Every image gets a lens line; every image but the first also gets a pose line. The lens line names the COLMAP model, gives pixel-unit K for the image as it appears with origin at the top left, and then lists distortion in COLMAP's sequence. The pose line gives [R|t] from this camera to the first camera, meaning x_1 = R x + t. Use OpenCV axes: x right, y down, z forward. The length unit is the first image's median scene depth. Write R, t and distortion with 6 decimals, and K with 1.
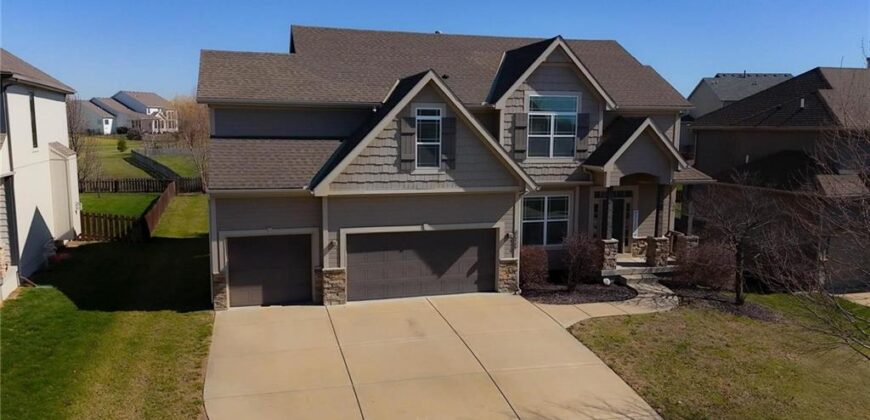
lens RADIAL K [[638.1, 0, 435.0], [0, 638.1, 210.0], [0, 0, 1]] dist [0.038281, -0.006326]
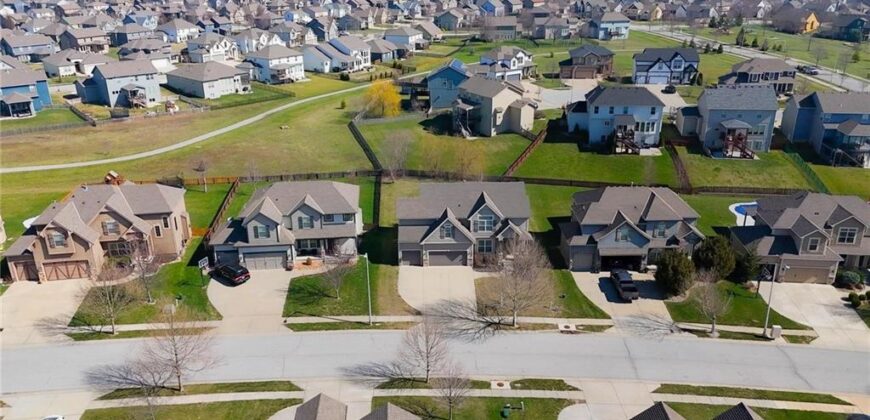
lens RADIAL K [[638.1, 0, 435.0], [0, 638.1, 210.0], [0, 0, 1]] dist [0.038281, -0.006326]
pose [[0.964808, 0.081508, -0.250004, 0.869827], [-0.020175, 0.970890, 0.238675, -1.151448], [0.262180, -0.225232, 0.938367, -2.689206]]
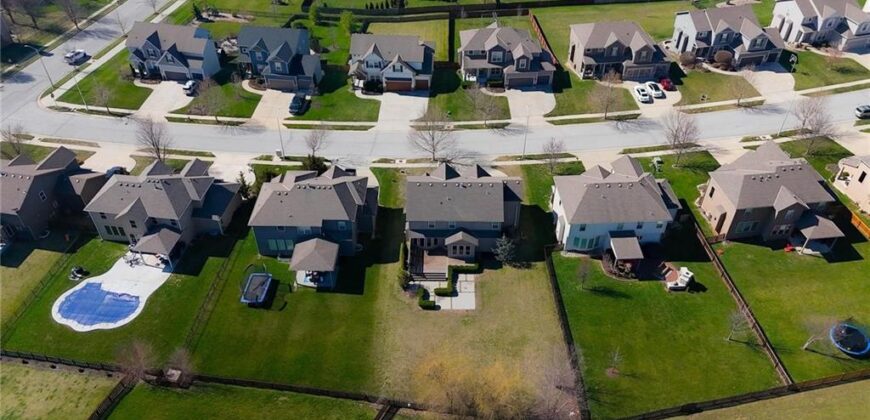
lens RADIAL K [[638.1, 0, 435.0], [0, 638.1, 210.0], [0, 0, 1]] dist [0.038281, -0.006326]
pose [[-0.956242, -0.183920, 0.227541, -0.865344], [0.045520, 0.674721, 0.736668, -3.498276], [-0.289015, 0.714790, -0.636824, 4.289959]]
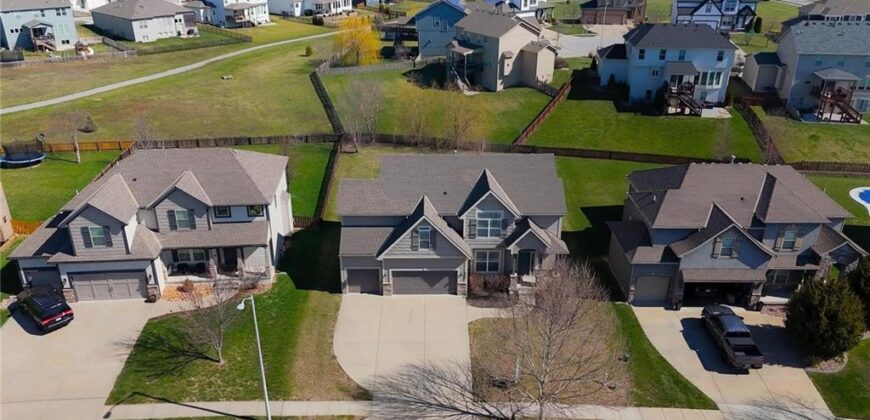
lens RADIAL K [[638.1, 0, 435.0], [0, 638.1, 210.0], [0, 0, 1]] dist [0.038281, -0.006326]
pose [[0.963704, 0.104184, -0.245807, 0.567509], [-0.030340, 0.957487, 0.286876, -0.845043], [0.265245, -0.269006, 0.925895, -1.110541]]
